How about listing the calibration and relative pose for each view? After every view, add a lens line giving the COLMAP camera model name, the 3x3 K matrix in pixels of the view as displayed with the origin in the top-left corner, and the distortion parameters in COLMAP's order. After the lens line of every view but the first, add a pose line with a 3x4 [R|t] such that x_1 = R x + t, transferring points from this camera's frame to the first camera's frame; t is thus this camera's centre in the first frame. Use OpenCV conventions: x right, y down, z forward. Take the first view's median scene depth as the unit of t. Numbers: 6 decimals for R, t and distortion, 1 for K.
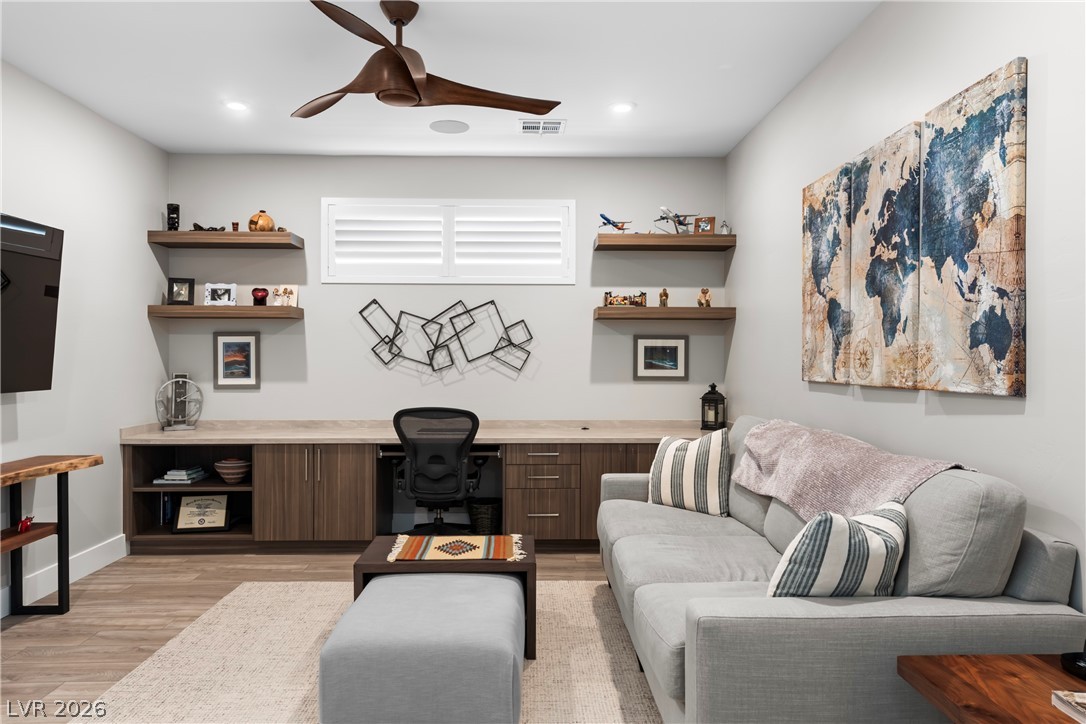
lens RADIAL K [[732.9, 0, 545.4], [0, 732.9, 356.7], [0, 0, 1]] dist [0.000780, 0.001605]
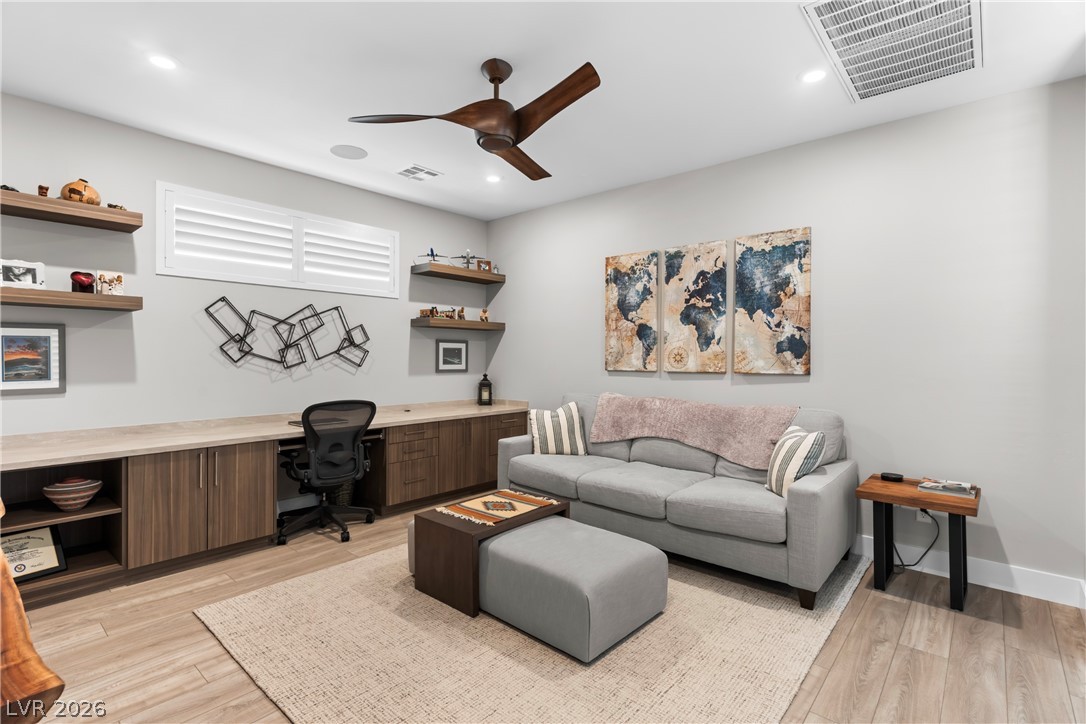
lens RADIAL K [[512.4, 0, 542.9], [0, 512.4, 358.0], [0, 0, 1]] dist [0.004099, -0.001444]
pose [[0.680523, -0.000884, 0.732726, -0.506664], [-0.004588, 0.999975, 0.005468, -0.001183], [-0.732713, -0.007083, 0.680501, 0.239261]]
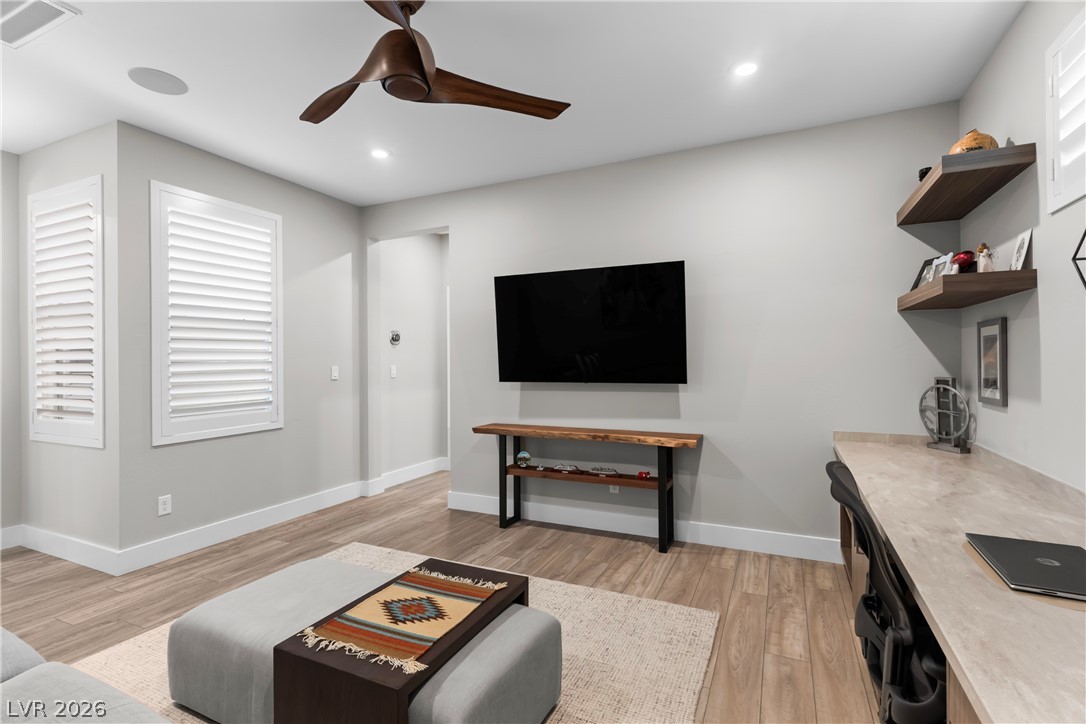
lens RADIAL K [[512.4, 0, 545.7], [0, 512.4, 362.3], [0, 0, 1]] dist [0.004099, -0.001444]
pose [[-0.448732, 0.005305, -0.893650, 0.204239], [0.003160, 0.999986, 0.004349, 0.002045], [0.893661, -0.000873, -0.448743, 0.956702]]
